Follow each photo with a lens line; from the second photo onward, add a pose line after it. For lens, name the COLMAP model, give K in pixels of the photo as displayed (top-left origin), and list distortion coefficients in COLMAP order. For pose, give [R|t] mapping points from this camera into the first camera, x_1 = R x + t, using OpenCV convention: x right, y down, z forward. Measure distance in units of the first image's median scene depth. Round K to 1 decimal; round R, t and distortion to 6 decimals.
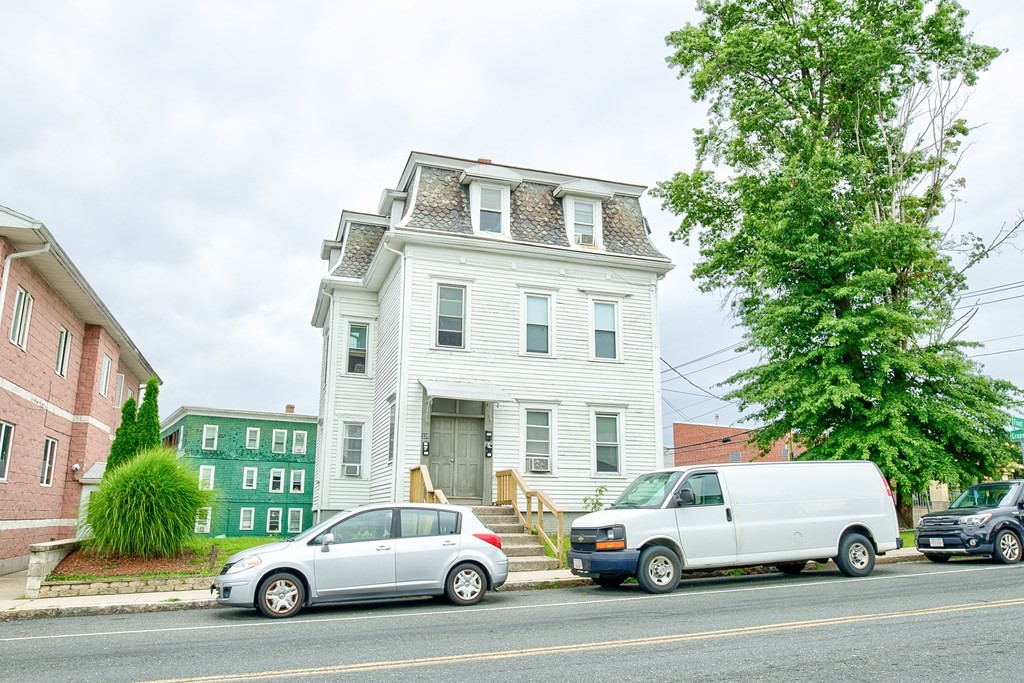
lens RADIAL K [[741.0, 0, 512.0], [0, 741.0, 341.5], [0, 0, 1]] dist [-0.036531, 0.001940]
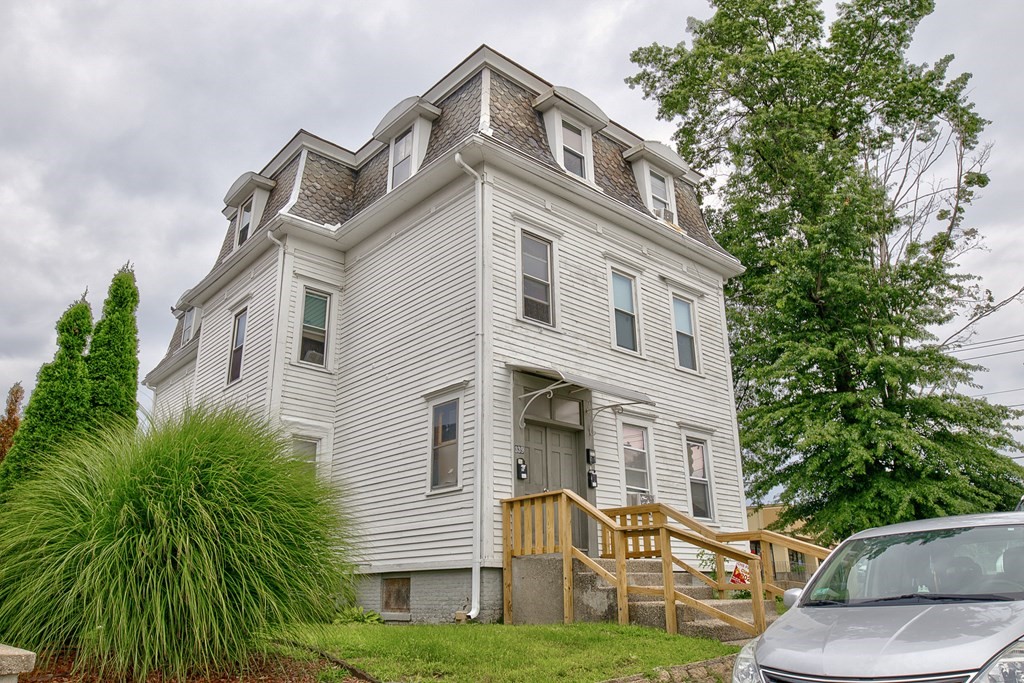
lens RADIAL K [[720.6, 0, 510.8], [0, 720.6, 344.1], [0, 0, 1]] dist [-0.039697, 0.004011]
pose [[0.916329, 0.115576, 0.383384, -0.341487], [-0.074944, 0.990022, -0.119330, 0.103122], [-0.393350, 0.080613, 0.915848, 0.394120]]
